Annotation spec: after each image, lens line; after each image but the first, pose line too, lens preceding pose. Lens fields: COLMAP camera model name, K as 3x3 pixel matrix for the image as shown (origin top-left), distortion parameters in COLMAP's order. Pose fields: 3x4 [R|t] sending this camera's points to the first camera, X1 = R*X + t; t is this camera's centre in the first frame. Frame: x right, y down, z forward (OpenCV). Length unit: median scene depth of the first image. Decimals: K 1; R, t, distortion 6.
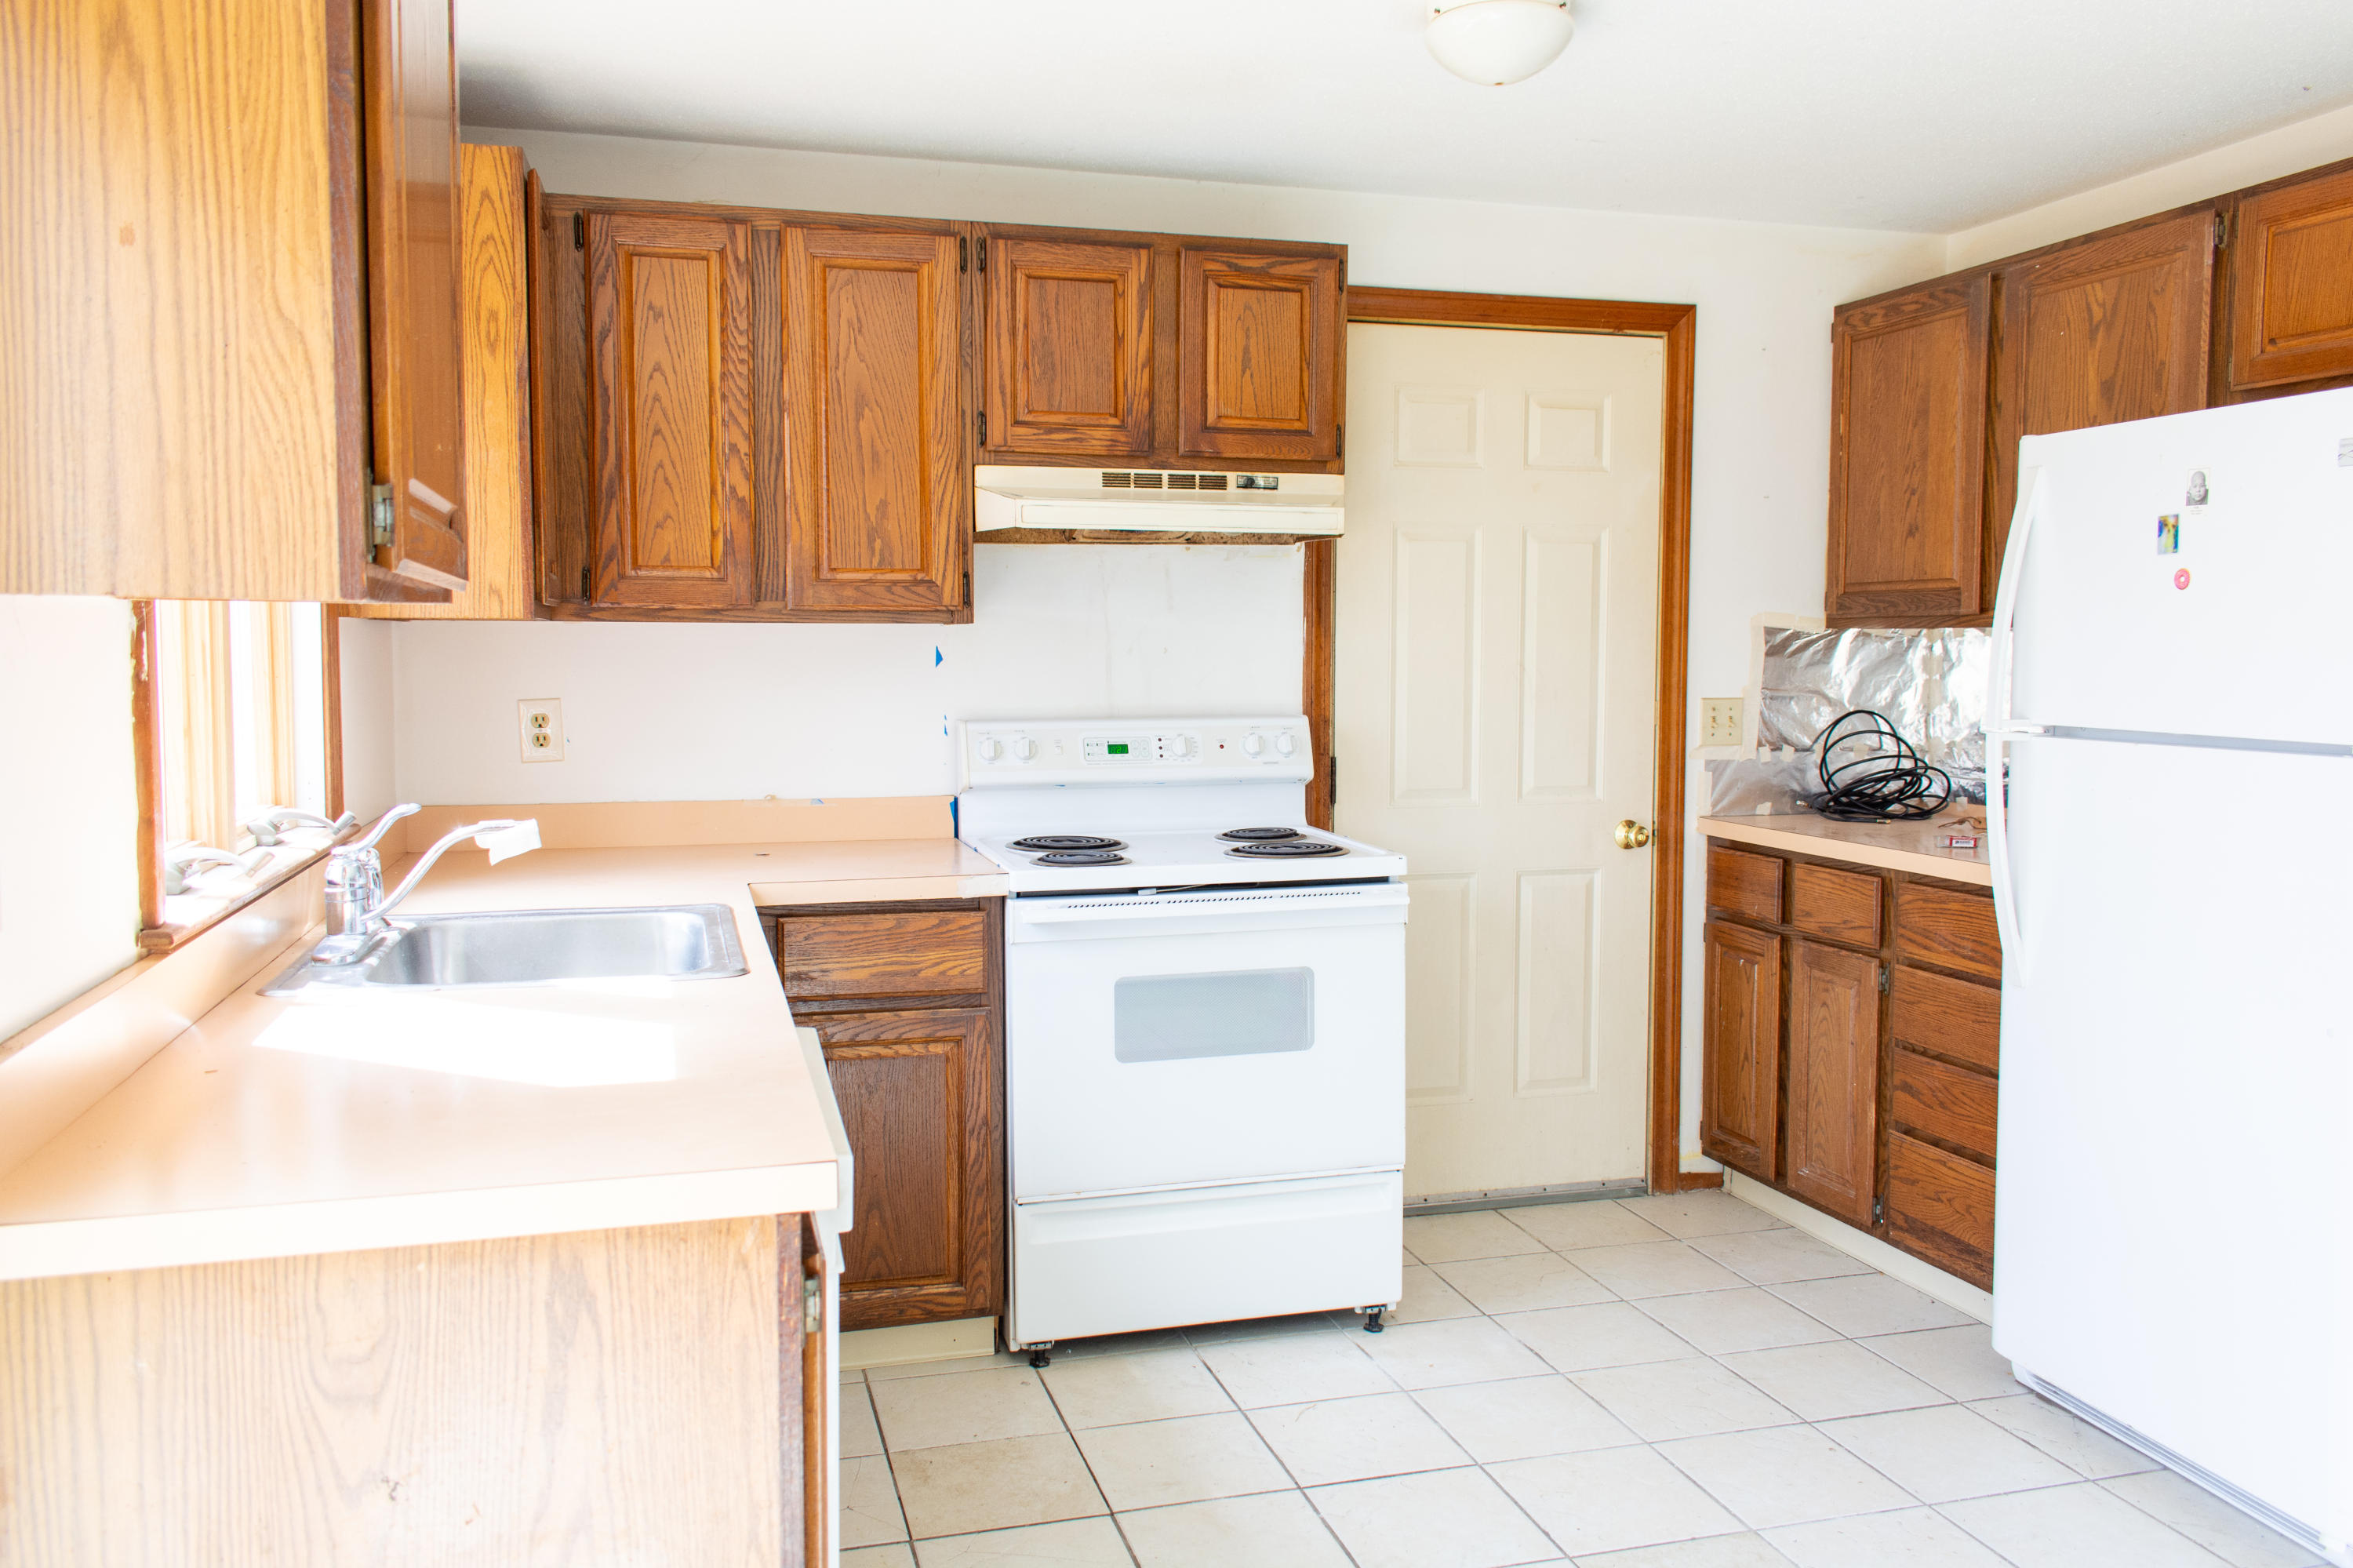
lens RADIAL K [[1841.9, 0, 1179.3], [0, 1841.9, 776.0], [0, 0, 1]] dist [0.009964, 0.002506]
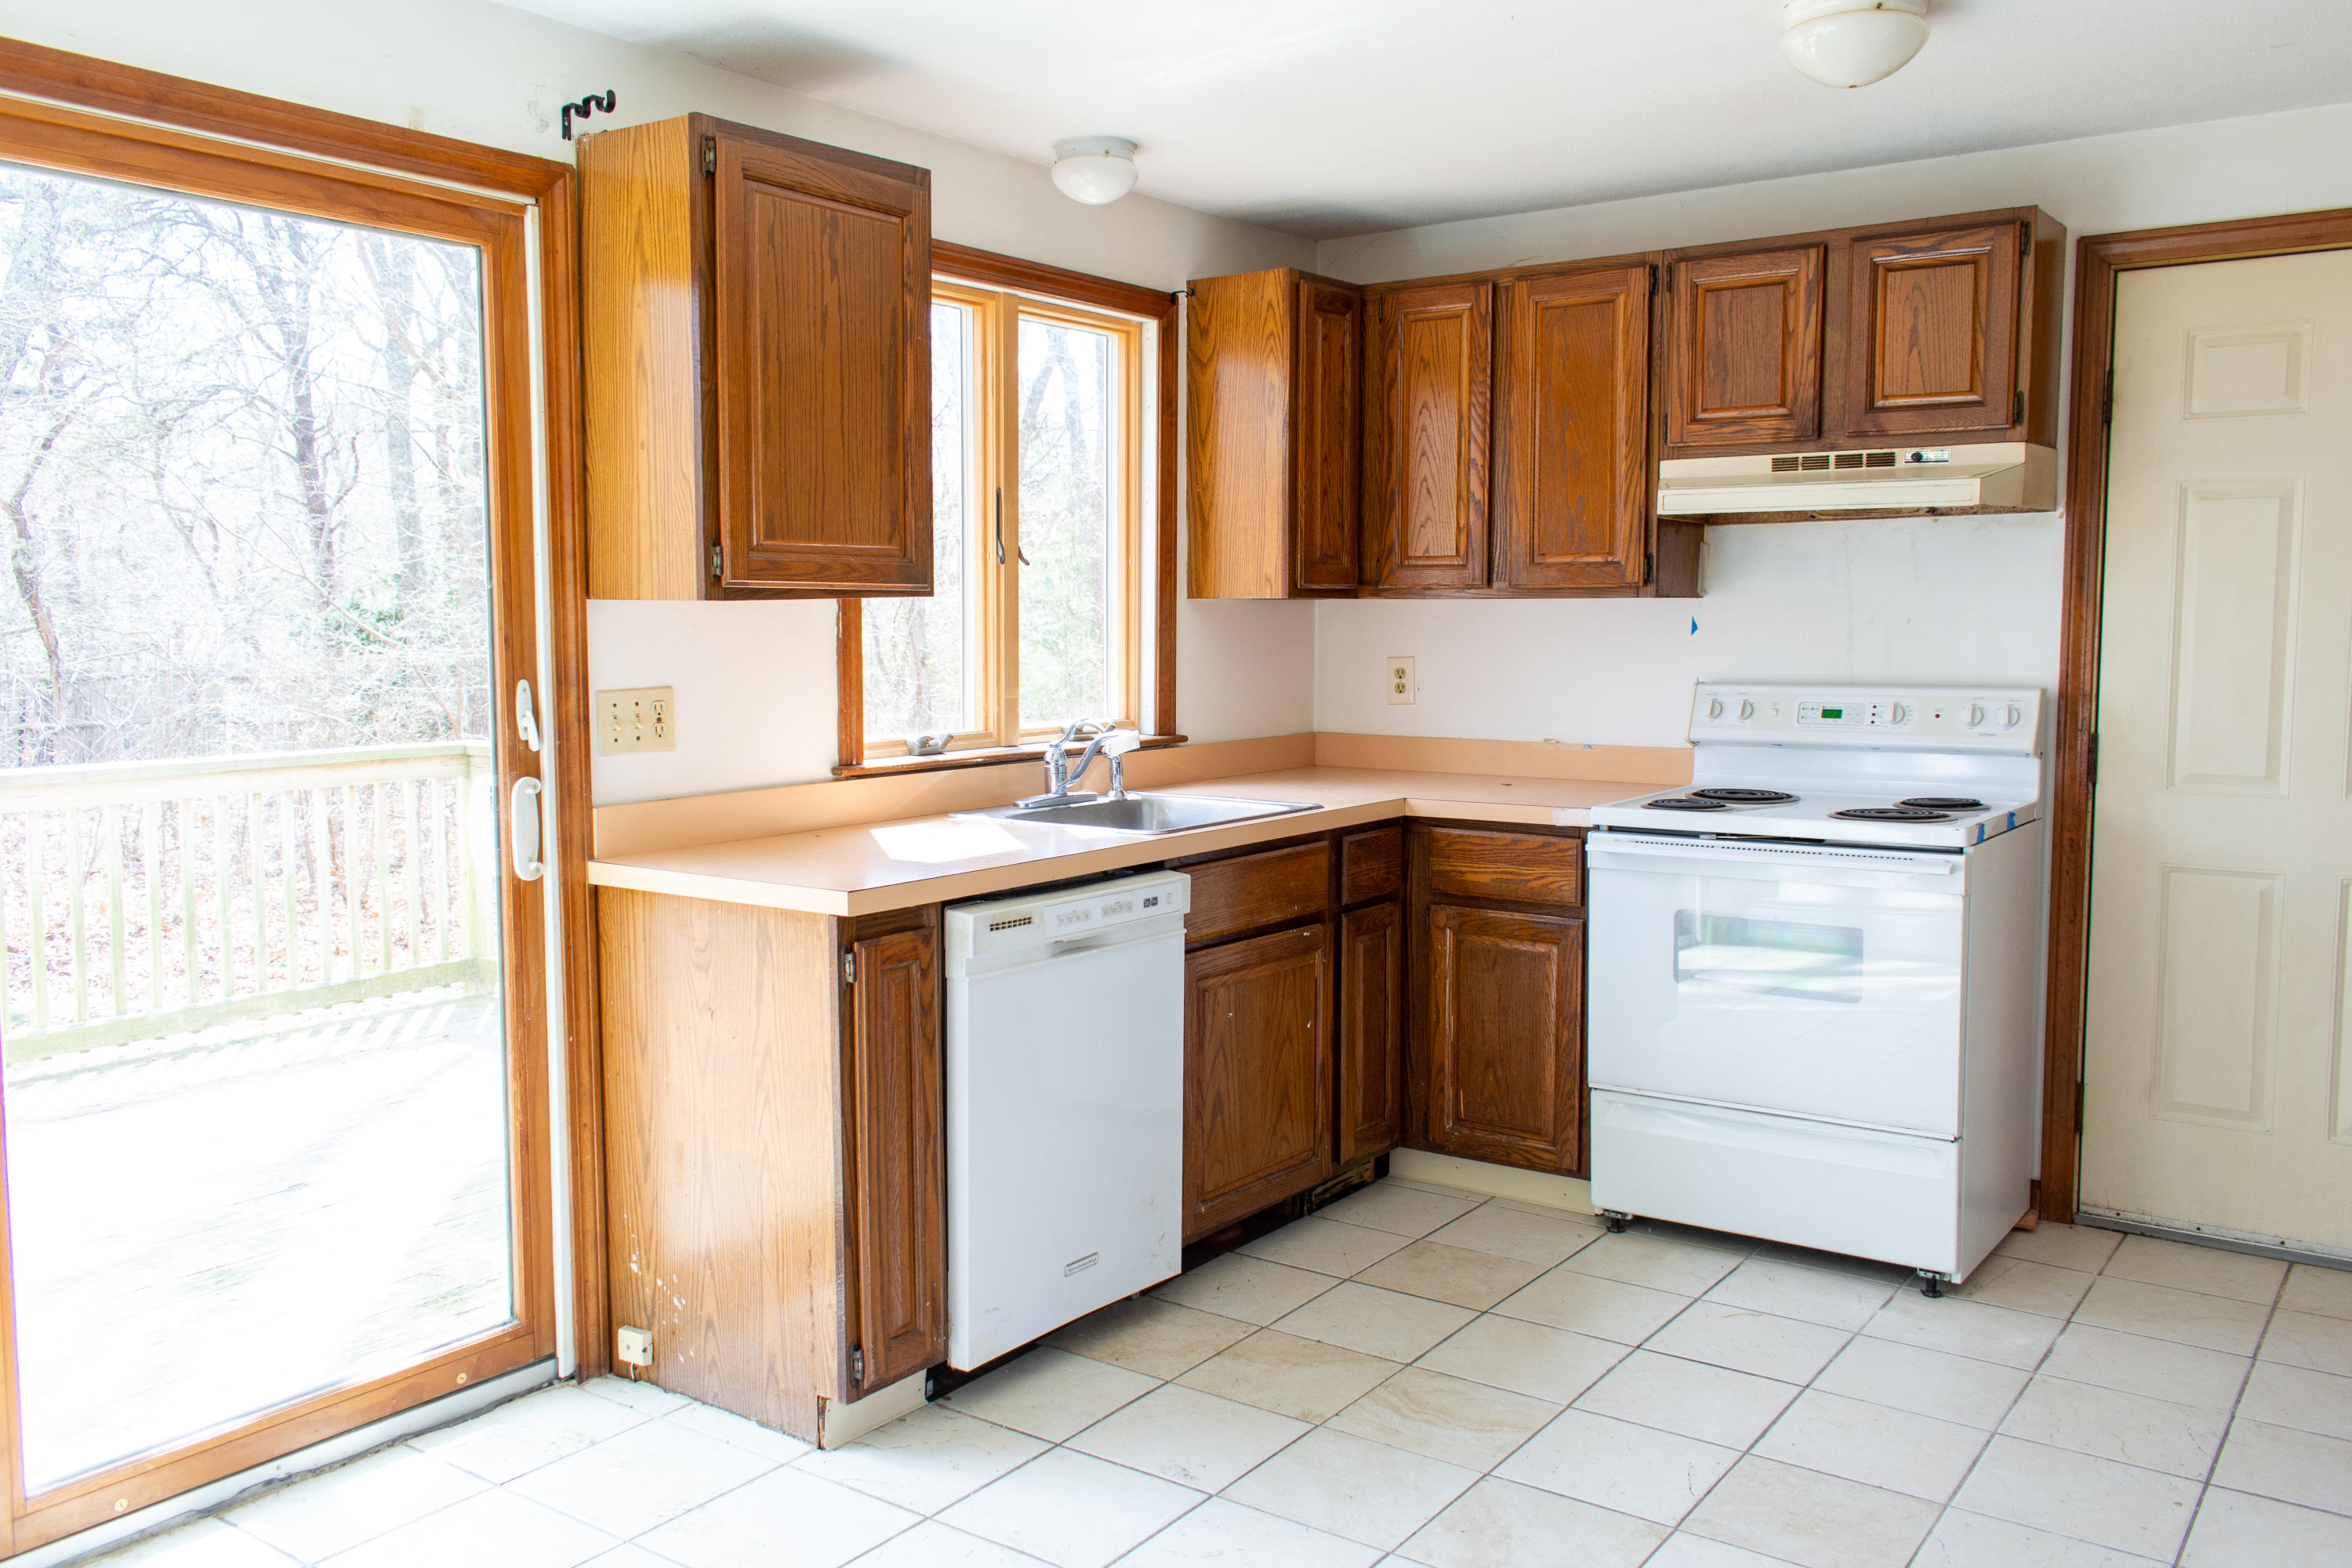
lens RADIAL K [[1913.4, 0, 1136.5], [0, 1913.4, 771.6], [0, 0, 1]] dist [0.000369, 0.003710]
pose [[0.607983, 0.064518, -0.791324, 0.652681], [-0.053677, 0.997753, 0.040109, -0.004497], [0.792133, 0.018090, 0.610080, 0.010702]]
